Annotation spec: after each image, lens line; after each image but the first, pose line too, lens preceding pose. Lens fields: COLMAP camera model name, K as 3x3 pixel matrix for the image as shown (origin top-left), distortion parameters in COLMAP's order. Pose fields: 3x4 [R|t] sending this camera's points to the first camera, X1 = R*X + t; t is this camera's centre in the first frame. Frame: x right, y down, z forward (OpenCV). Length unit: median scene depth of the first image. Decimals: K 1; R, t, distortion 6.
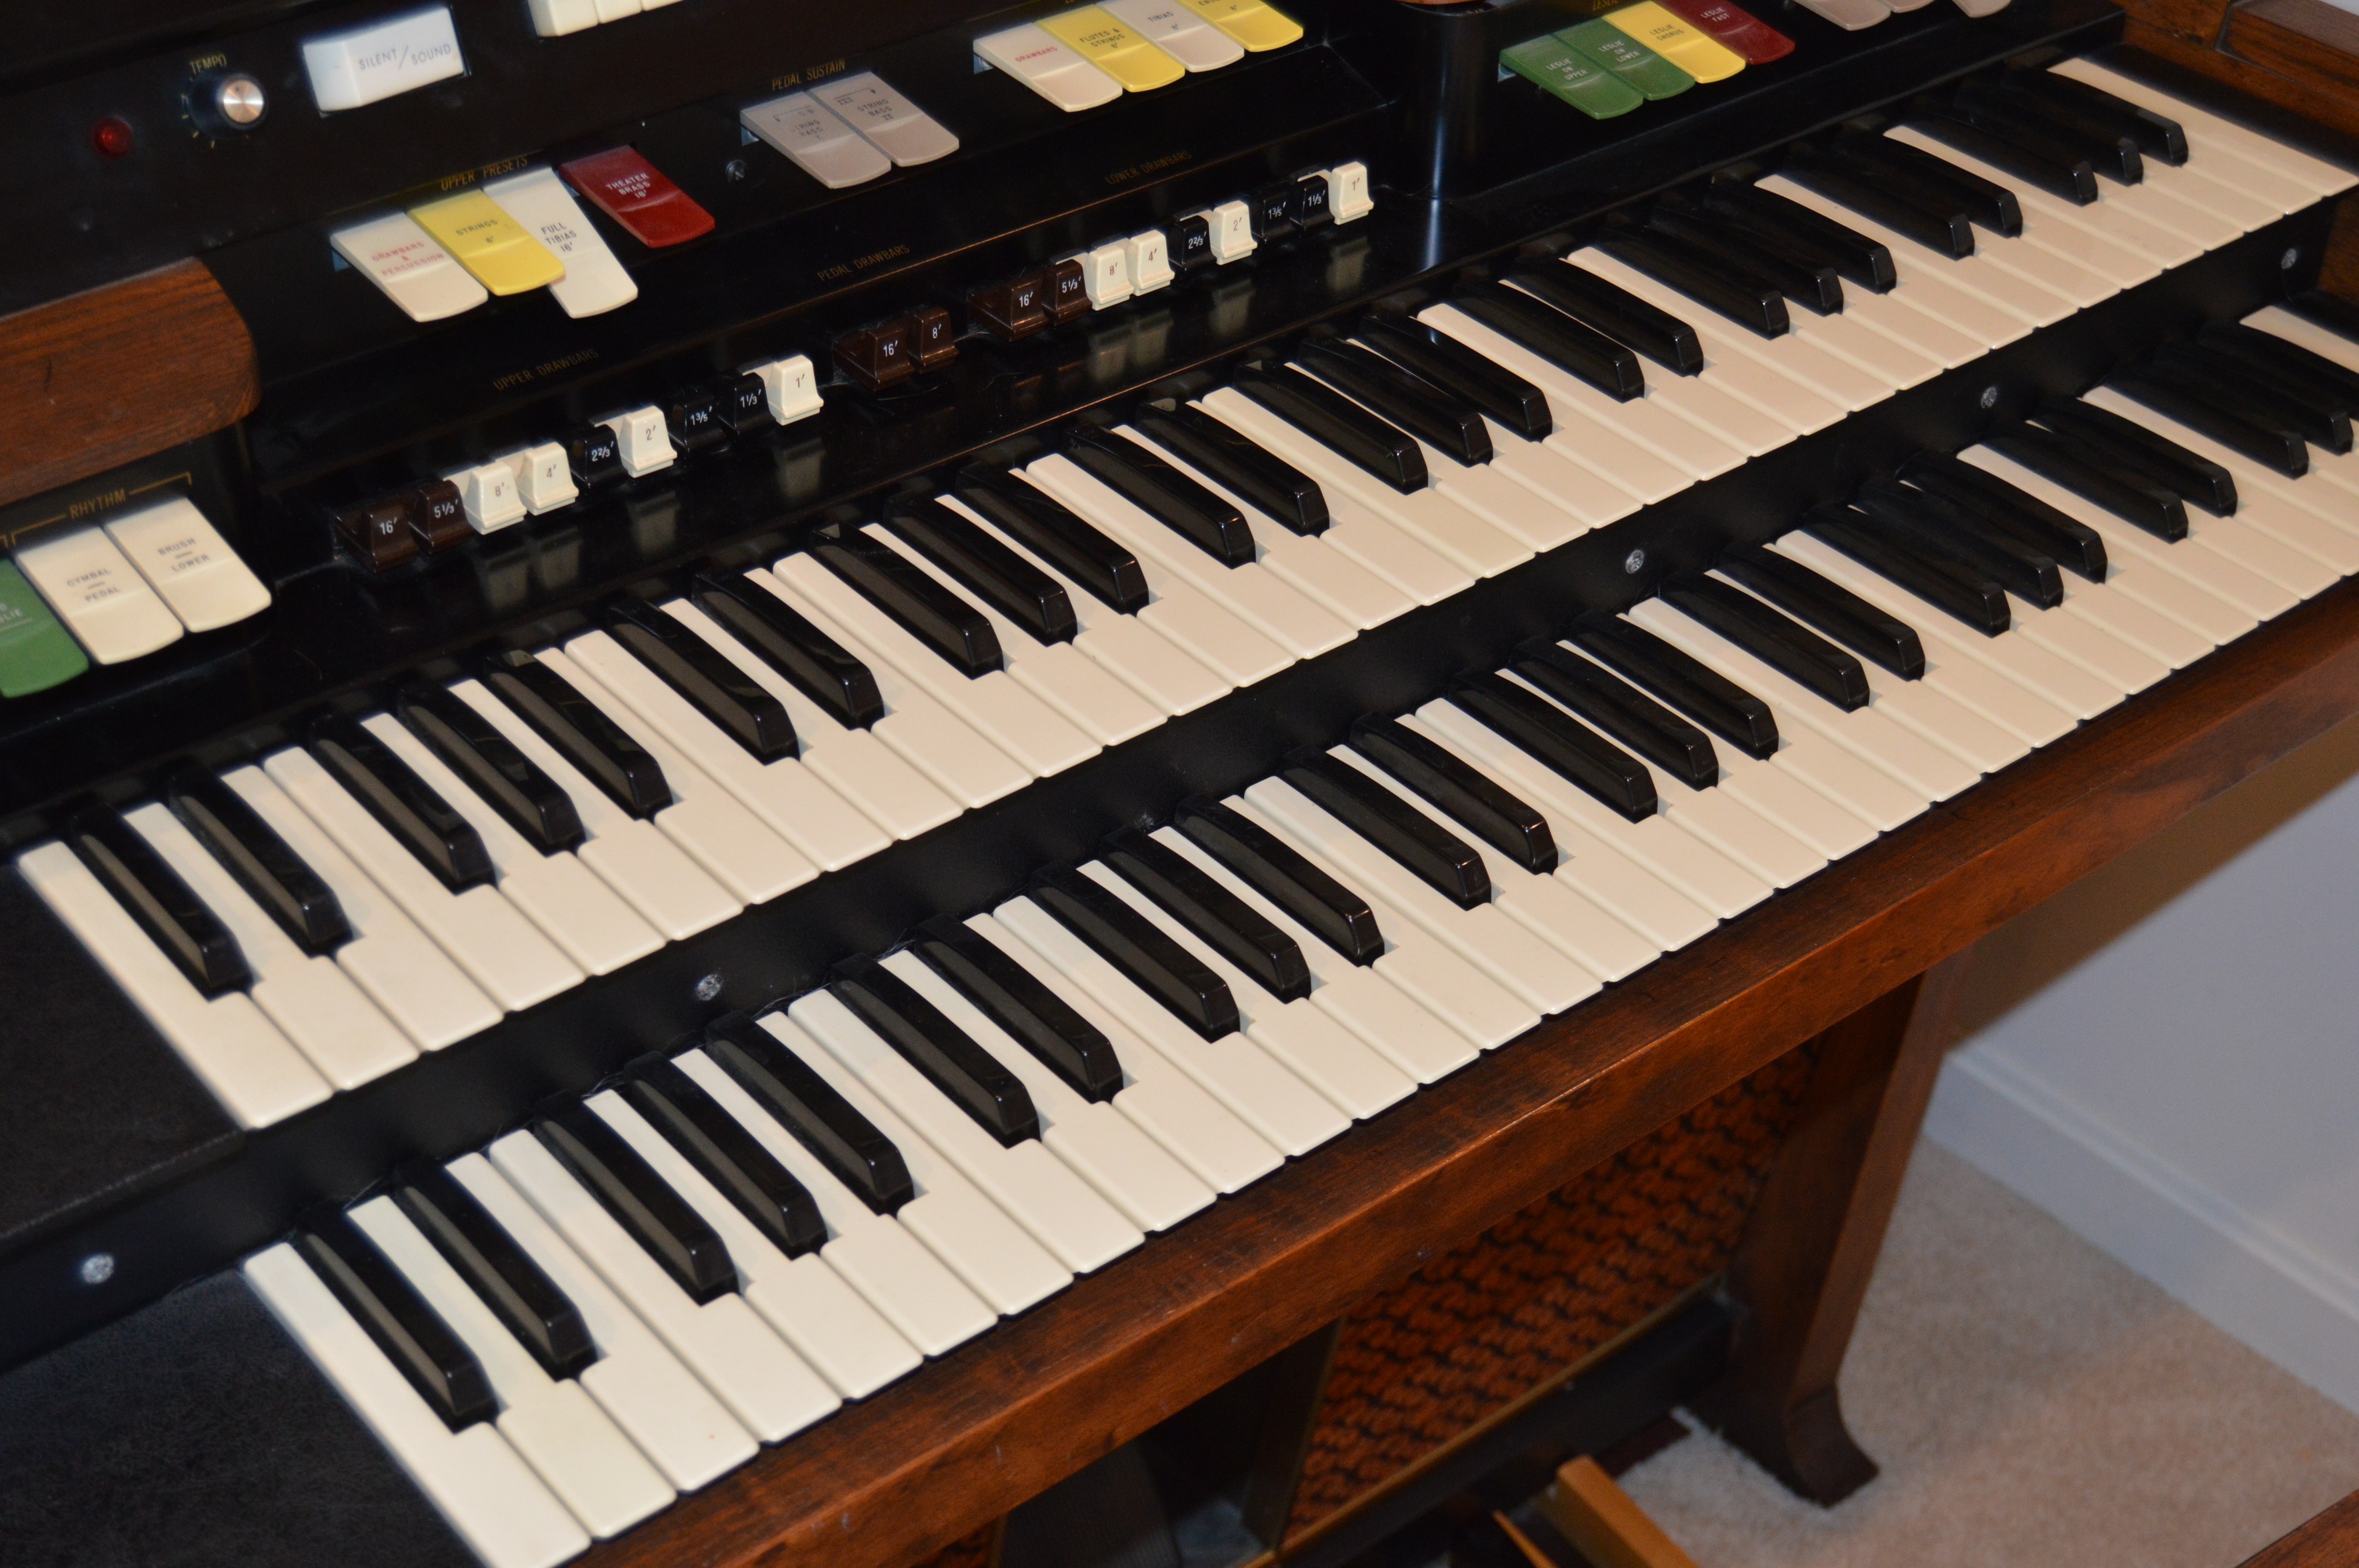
lens RADIAL K [[3392.0, 0, 1184.5], [0, 3392.0, 799.6], [0, 0, 1]] dist [-0.044683, 0.000000]
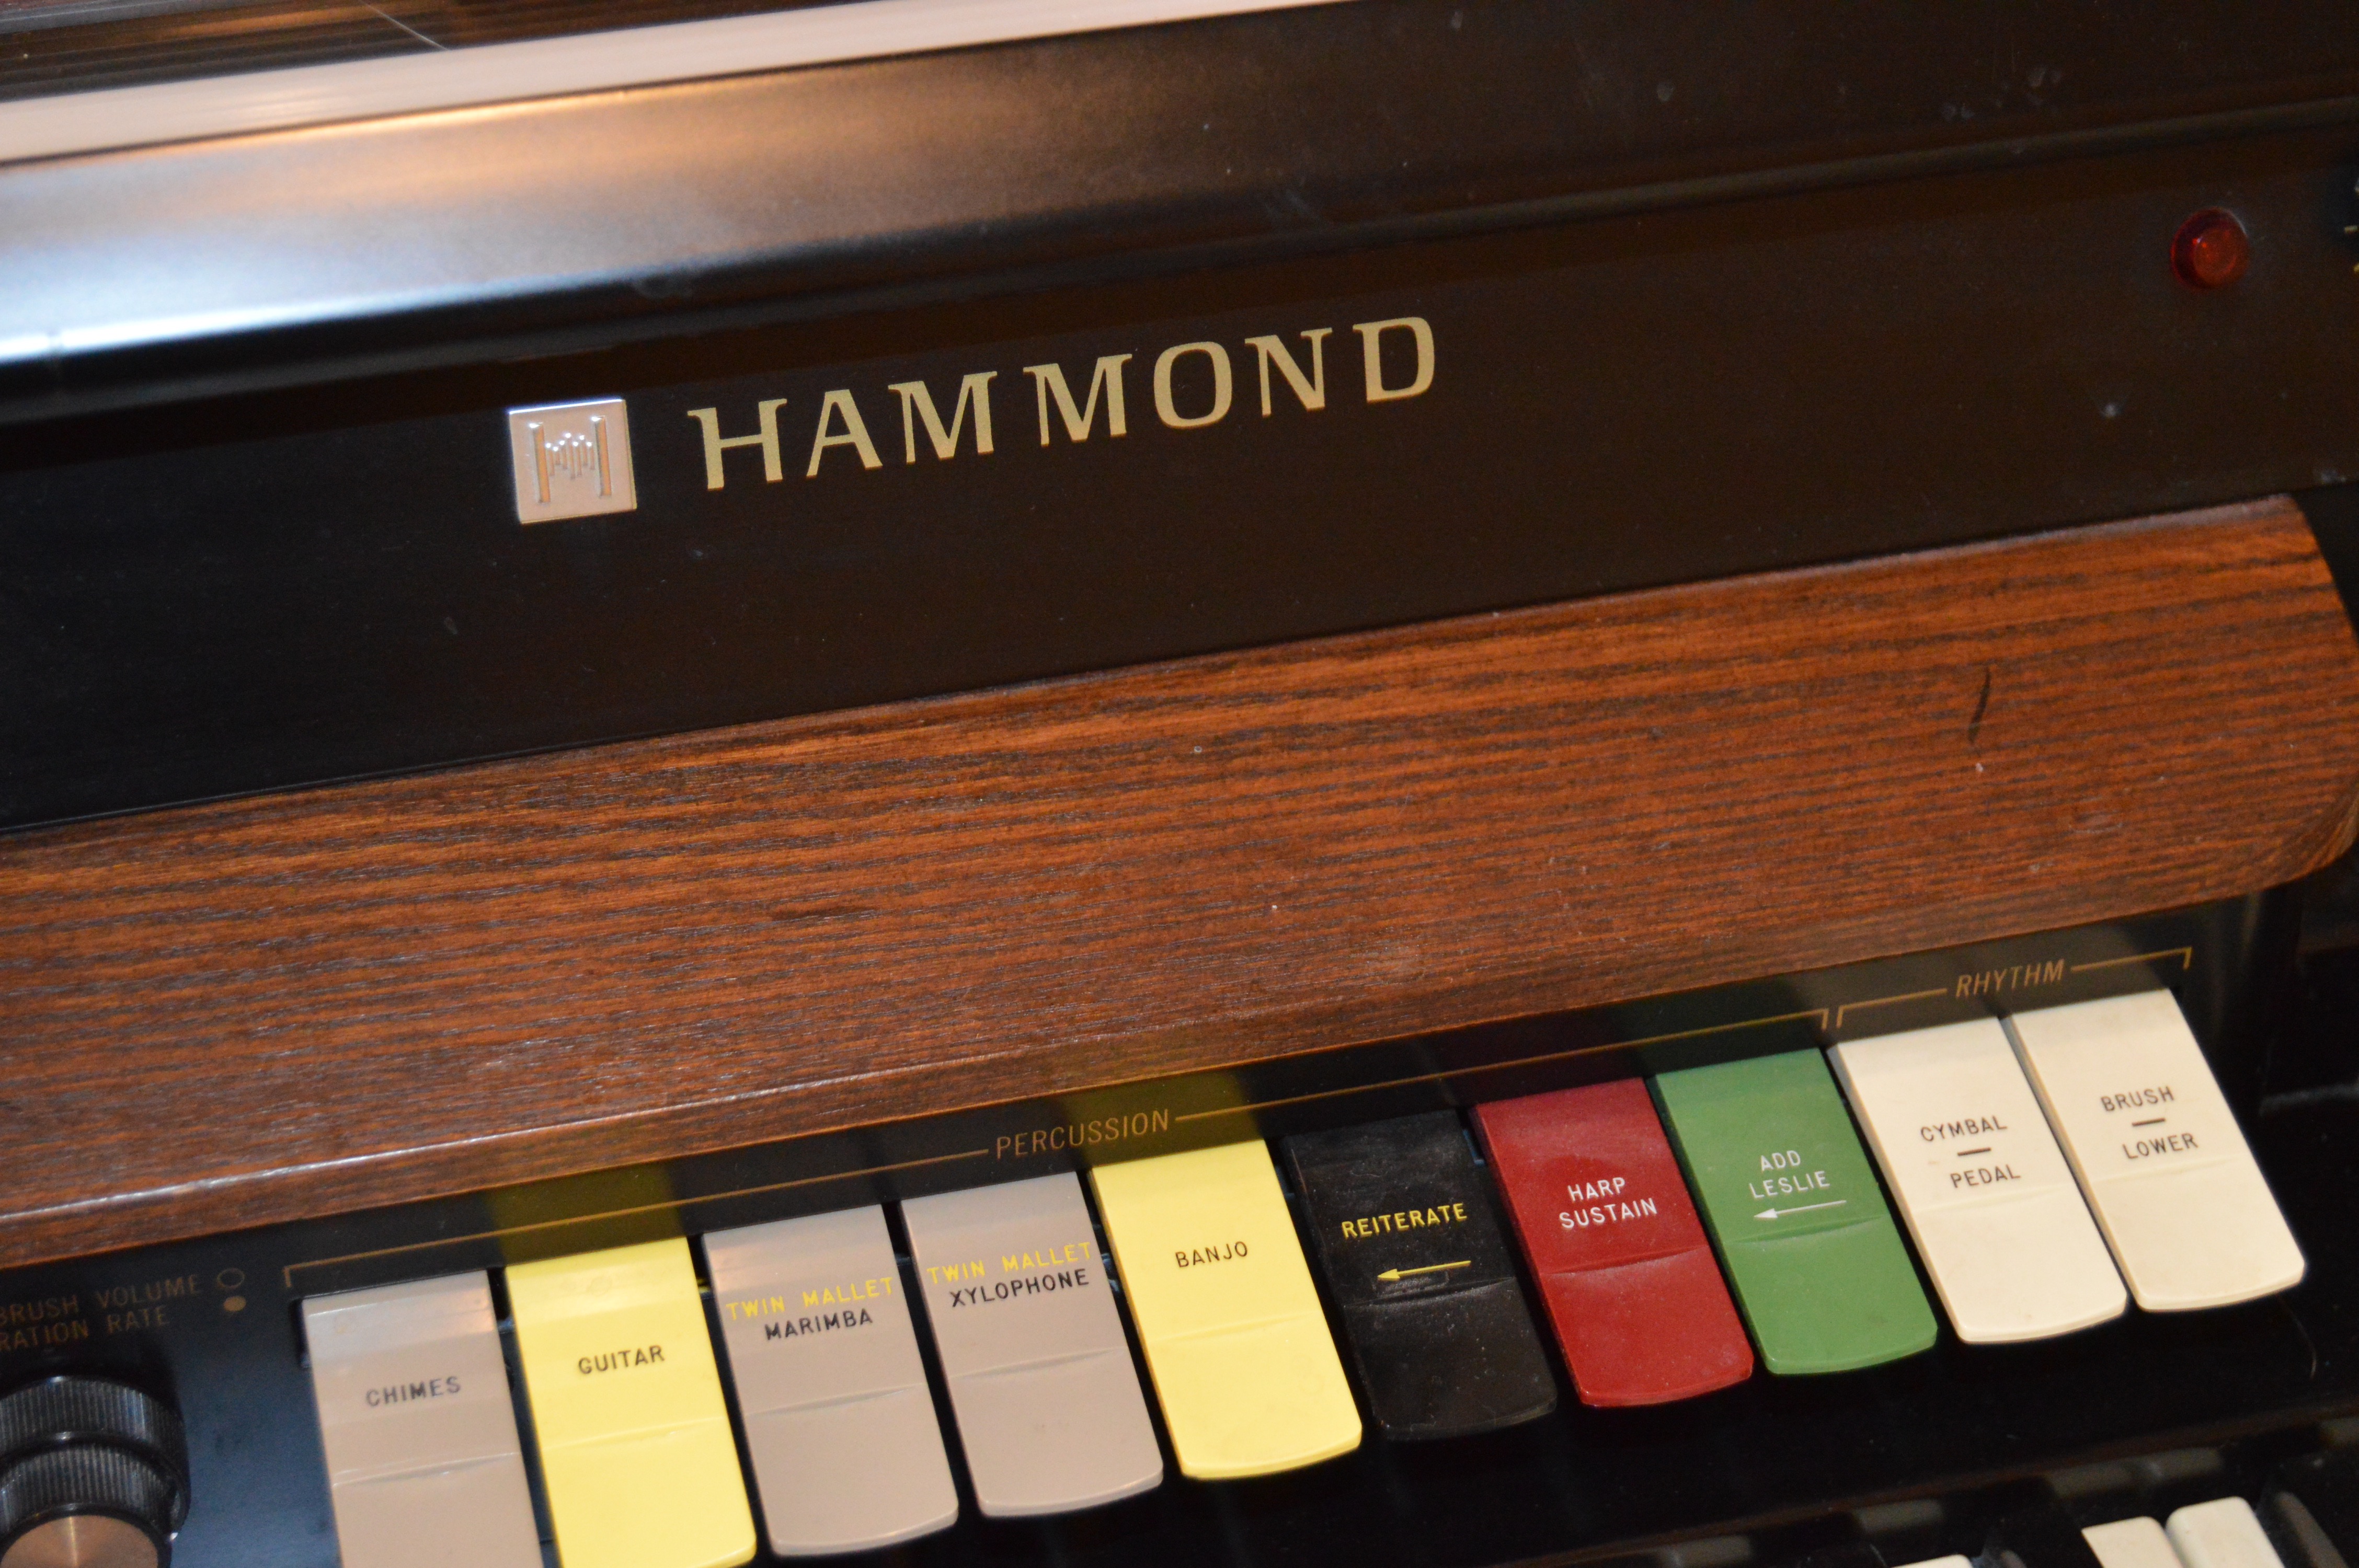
lens RADIAL K [[4835.7, 0, 1186.3], [0, 4835.7, 785.5], [0, 0, 1]] dist [-0.004885, 0.000000]
pose [[0.909955, 0.263767, -0.320015, -0.179450], [-0.247589, 0.964580, 0.091023, -0.128984], [0.332689, -0.003595, 0.943030, 0.235972]]
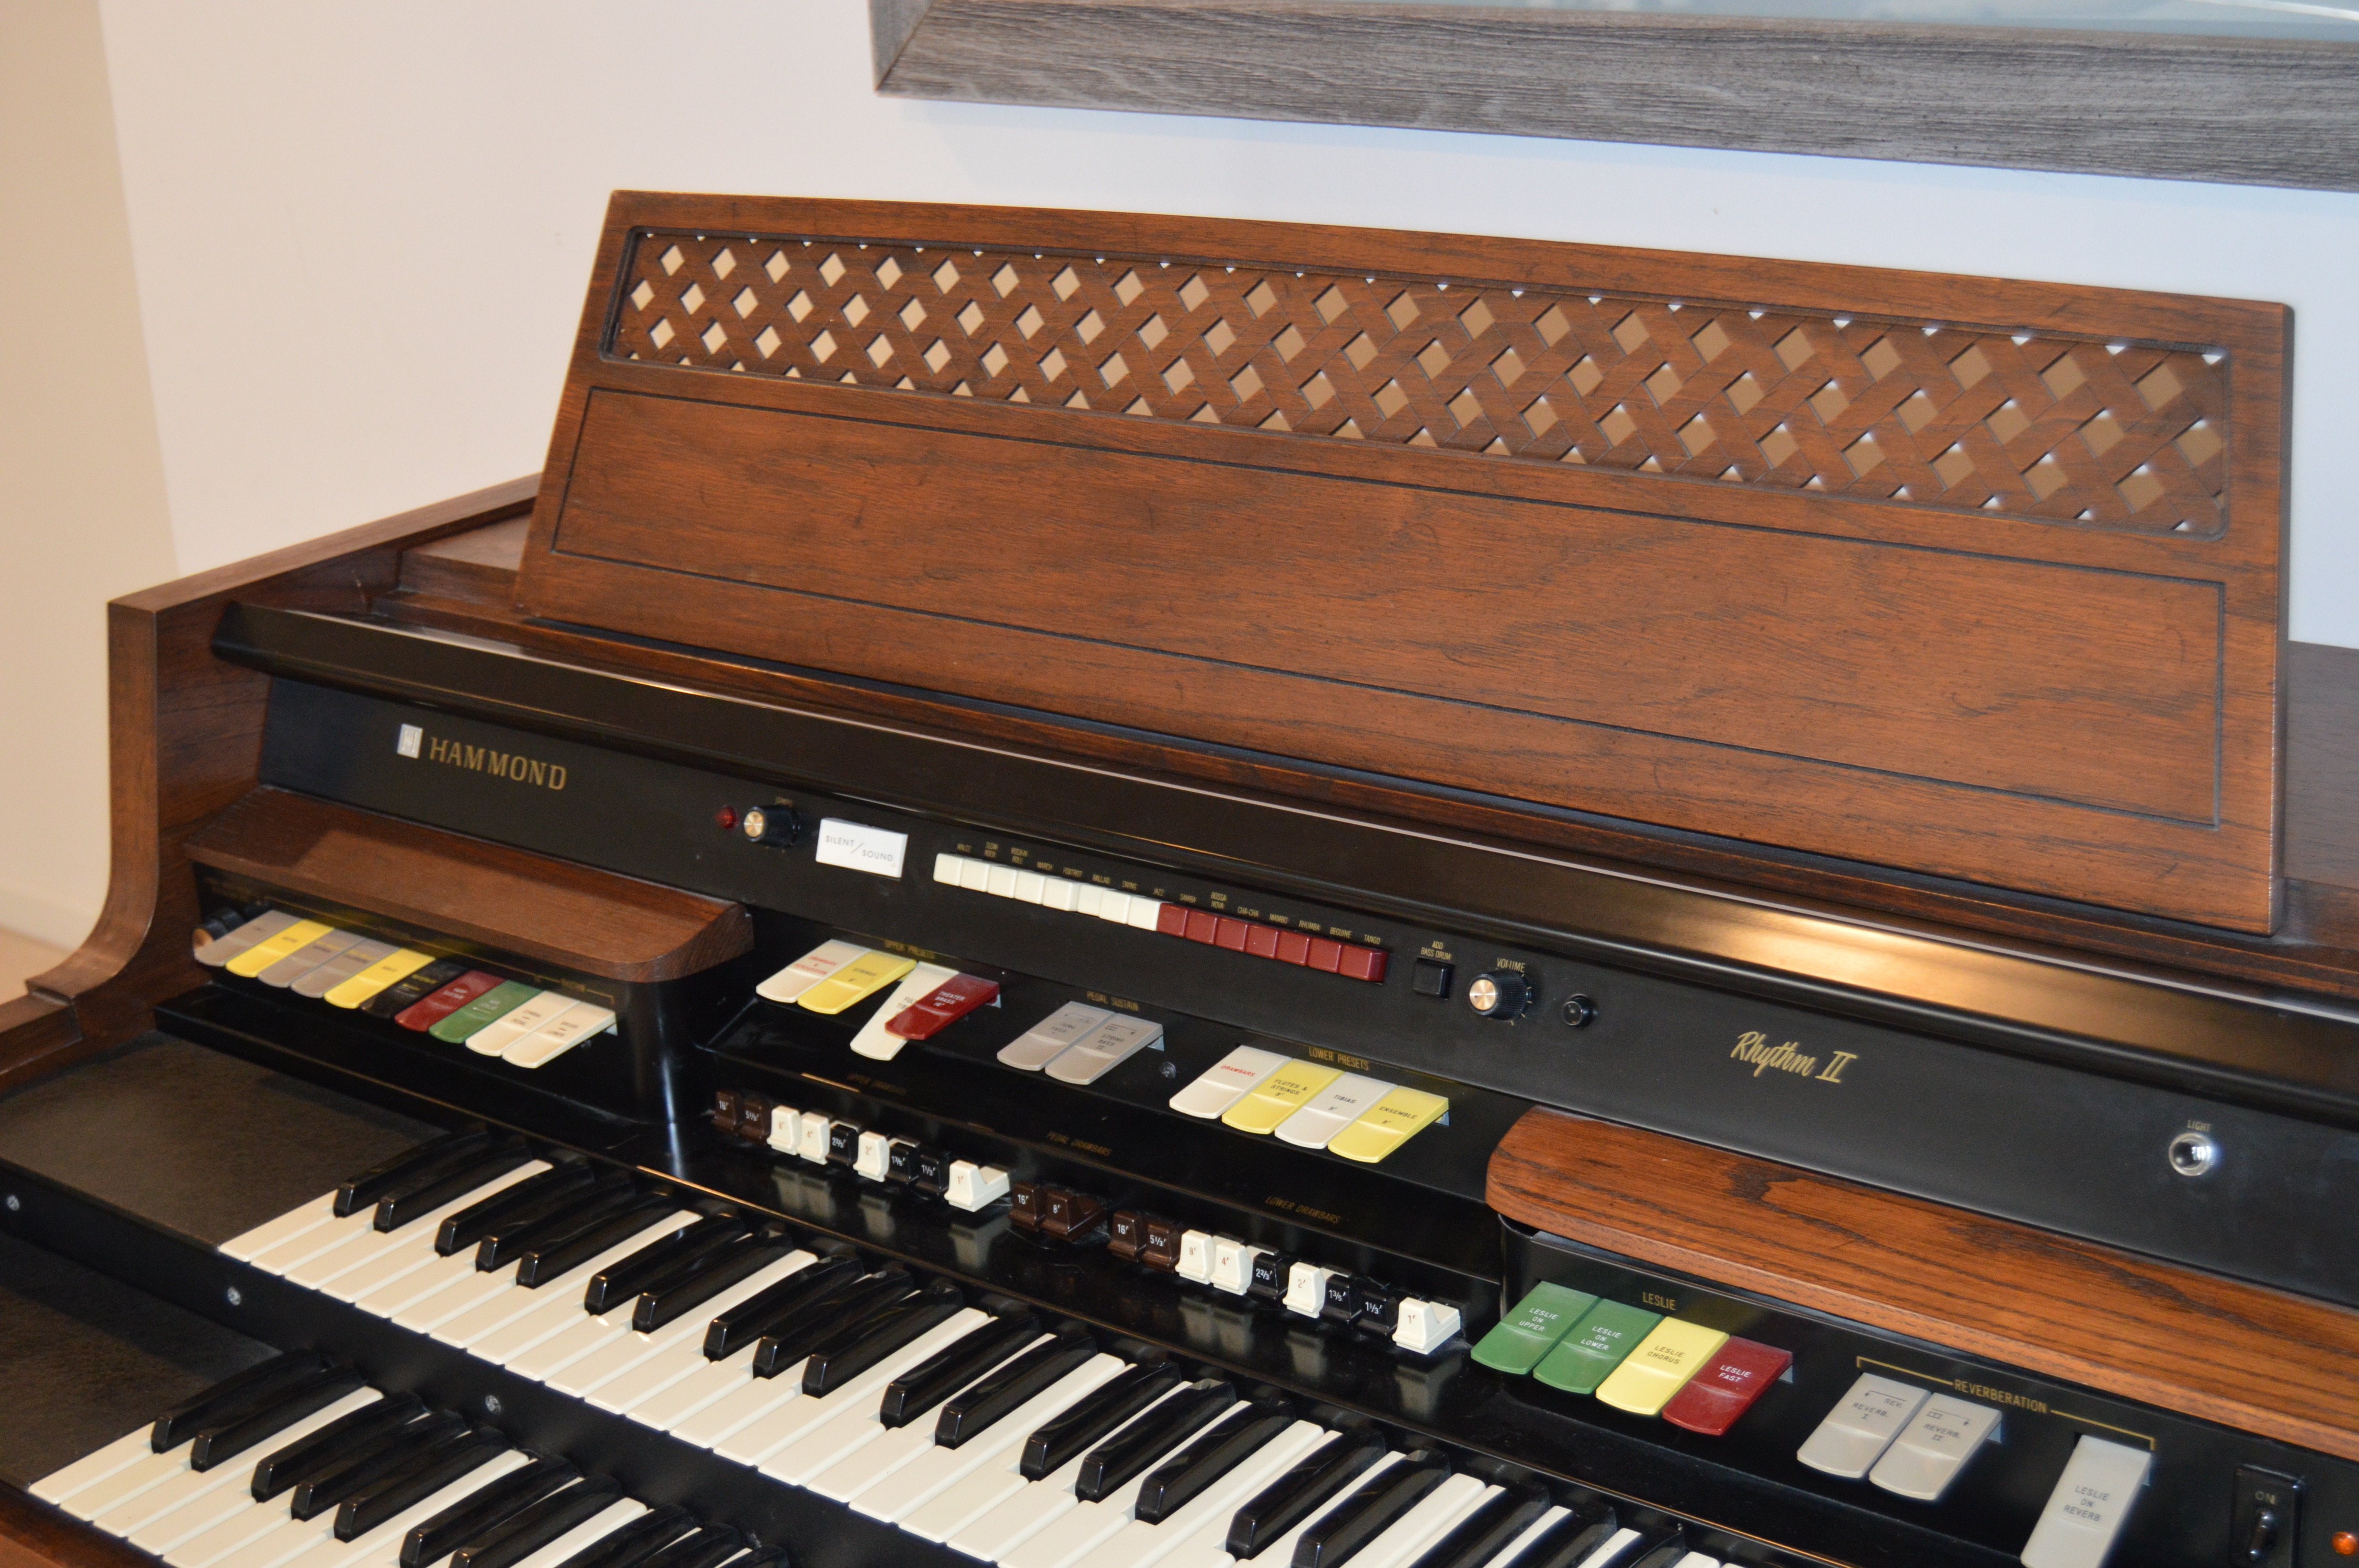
lens RADIAL K [[3242.2, 0, 1190.6], [0, 3242.2, 782.6], [0, 0, 1]] dist [-0.049742, 0.000000]
pose [[0.215664, 0.282123, -0.934824, 1.065228], [-0.524448, 0.841018, 0.132823, -0.474215], [0.823677, 0.461621, 0.329336, 0.571893]]
